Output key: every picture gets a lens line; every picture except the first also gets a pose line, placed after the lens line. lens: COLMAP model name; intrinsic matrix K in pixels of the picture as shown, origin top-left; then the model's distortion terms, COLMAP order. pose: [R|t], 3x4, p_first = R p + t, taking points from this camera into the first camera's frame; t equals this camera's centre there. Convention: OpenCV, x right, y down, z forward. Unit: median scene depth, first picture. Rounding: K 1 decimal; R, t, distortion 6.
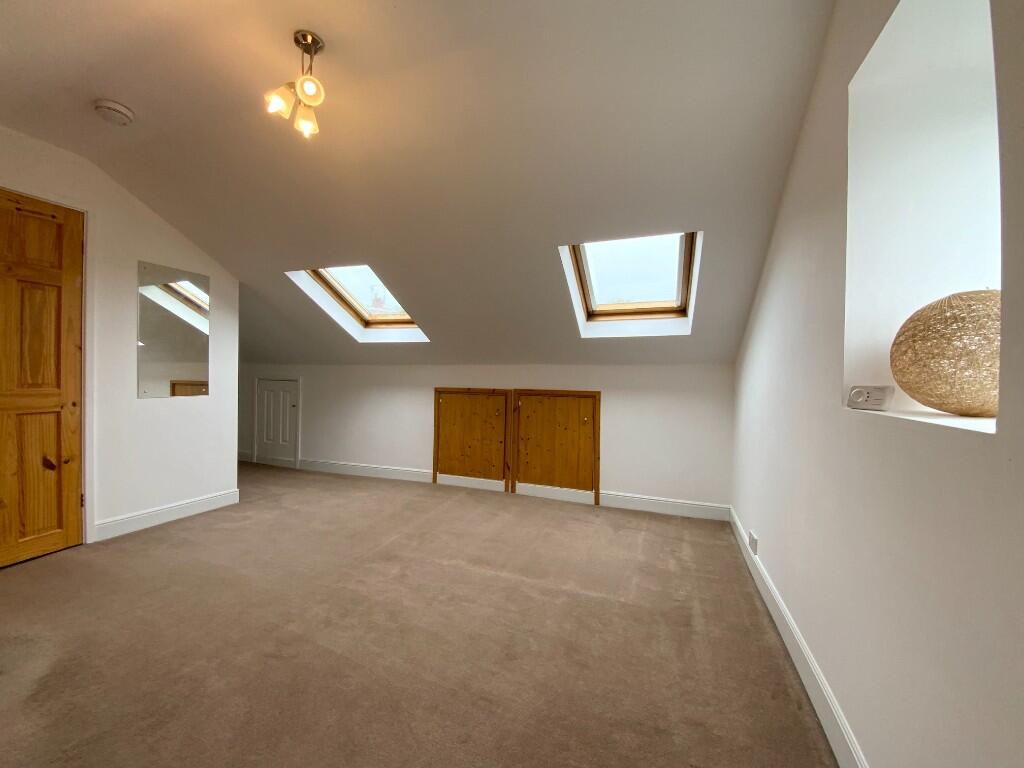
lens RADIAL K [[409.0, 0, 512.0], [0, 409.0, 384.0], [0, 0, 1]] dist [-0.019522, -0.000155]
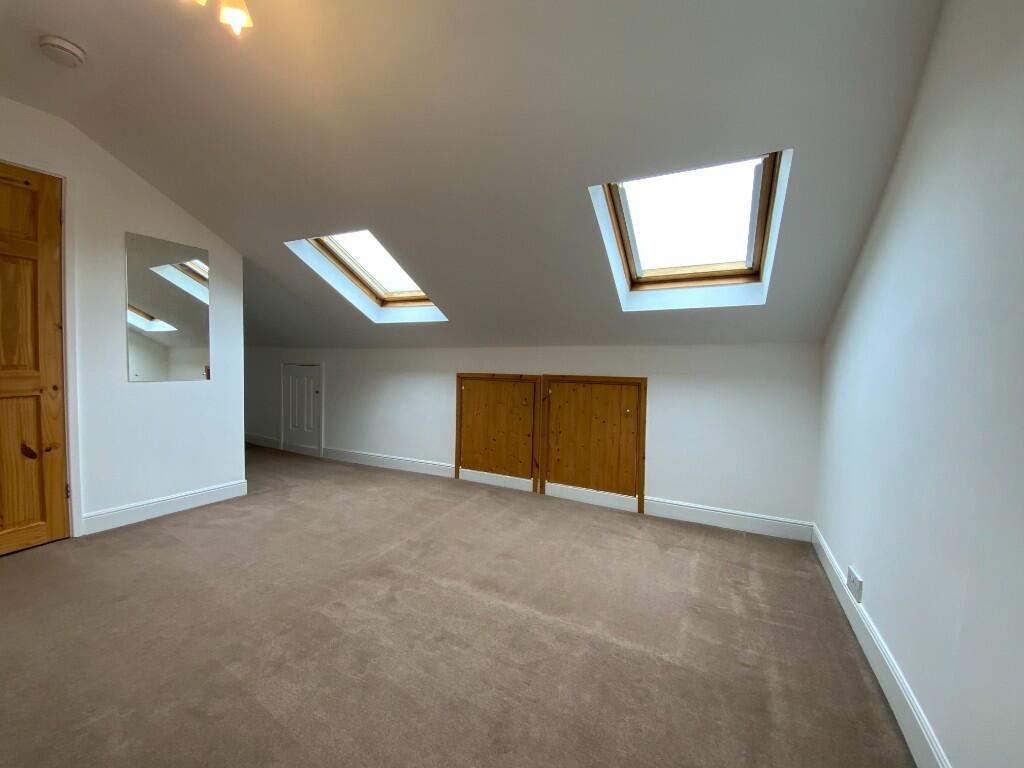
lens RADIAL K [[409.0, 0, 512.0], [0, 409.0, 384.0], [0, 0, 1]] dist [-0.019522, -0.000155]
pose [[0.992743, 0.006465, -0.120077, 0.061131], [-0.003002, 0.999575, 0.029001, 0.010748], [0.120214, -0.028430, 0.992341, 0.197855]]
